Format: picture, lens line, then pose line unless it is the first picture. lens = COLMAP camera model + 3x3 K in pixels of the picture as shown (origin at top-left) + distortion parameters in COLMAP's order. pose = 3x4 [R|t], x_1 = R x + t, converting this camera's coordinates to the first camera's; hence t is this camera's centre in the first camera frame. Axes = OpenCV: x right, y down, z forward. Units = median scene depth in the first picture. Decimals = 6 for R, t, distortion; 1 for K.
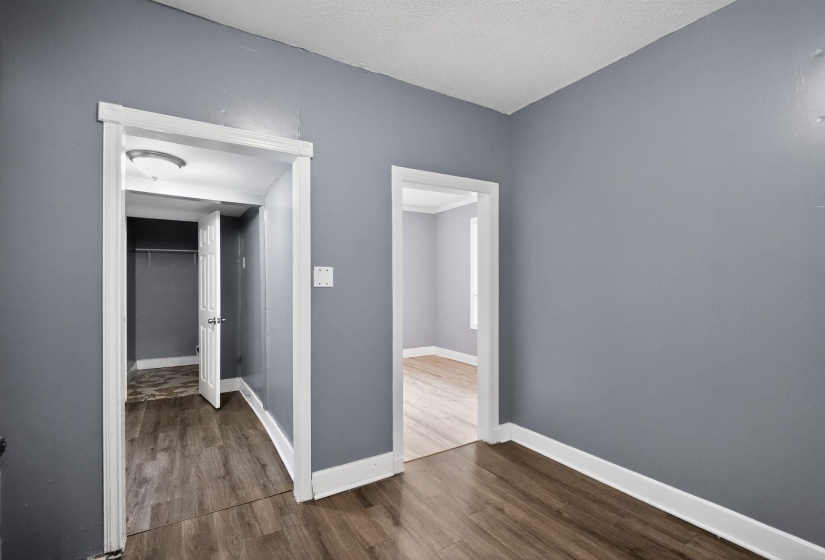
lens RADIAL K [[375.0, 0, 408.6], [0, 375.0, 284.0], [0, 0, 1]] dist [-0.014970, 0.001733]
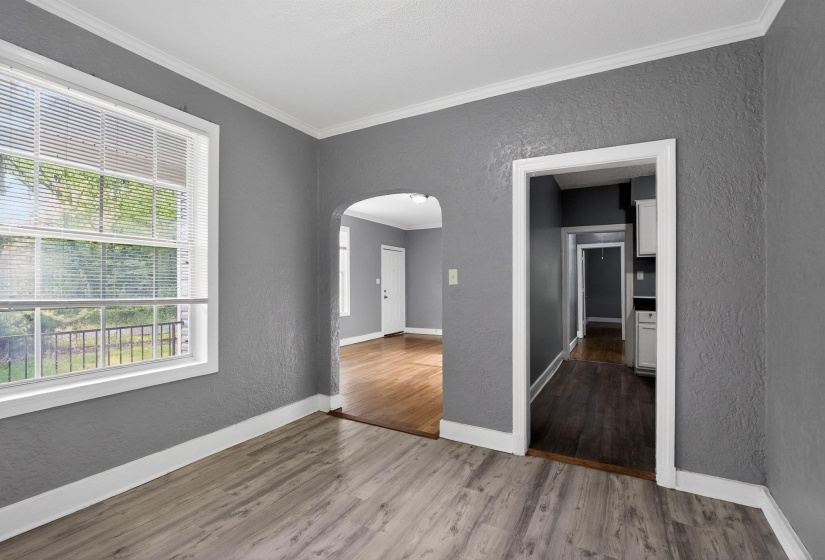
lens RADIAL K [[375.0, 0, 414.5], [0, 375.0, 280.3], [0, 0, 1]] dist [-0.014970, 0.001733]
pose [[-0.487621, 0.004485, 0.873044, -0.587377], [-0.006542, 0.999940, -0.008792, 0.035617], [-0.873031, -0.009999, -0.487563, 2.175146]]
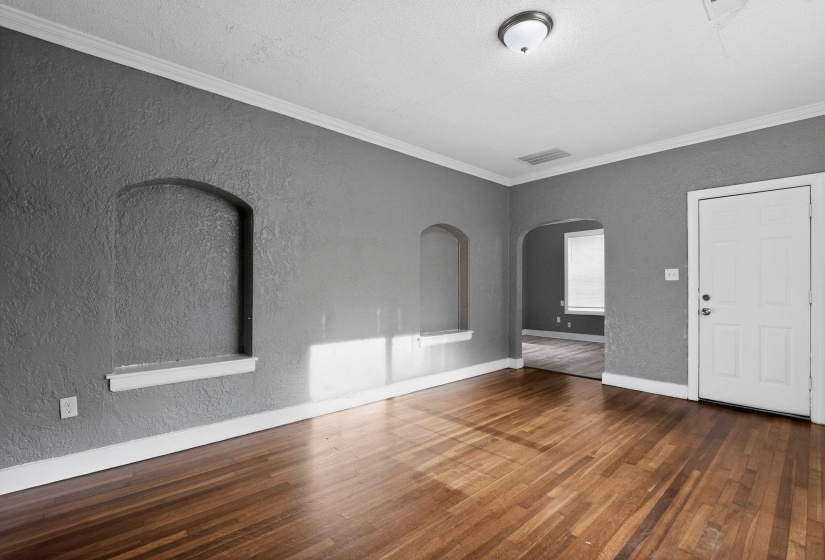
lens RADIAL K [[375.0, 0, 402.3], [0, 375.0, 285.6], [0, 0, 1]] dist [-0.014970, 0.001733]
pose [[0.163463, -0.005432, -0.986535, 2.642065], [0.007925, 0.999960, -0.004192, 0.057274], [0.986518, -0.007133, 0.163499, 0.361013]]
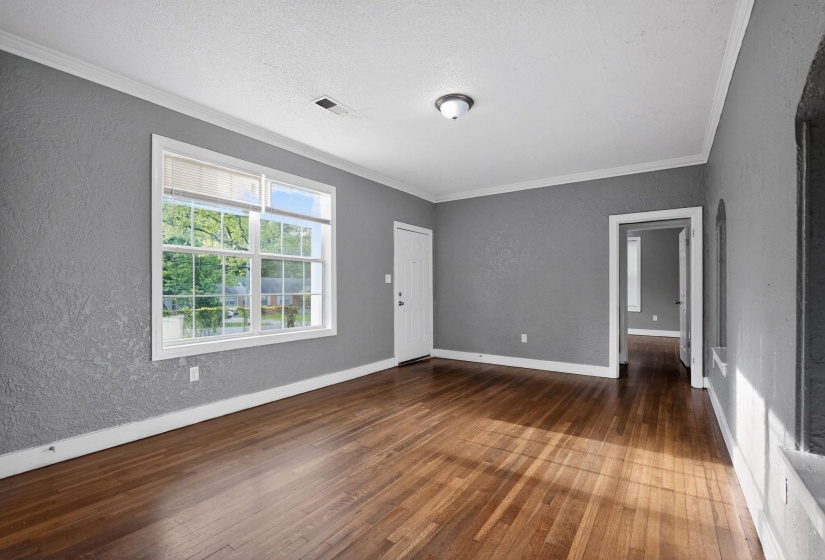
lens RADIAL K [[375.0, 0, 411.1], [0, 375.0, 285.7], [0, 0, 1]] dist [-0.014970, 0.001733]
pose [[-0.395800, -0.005031, 0.918323, 0.576052], [-0.010477, 0.999945, 0.000963, 0.054553], [-0.918277, -0.009240, -0.395831, 1.501440]]
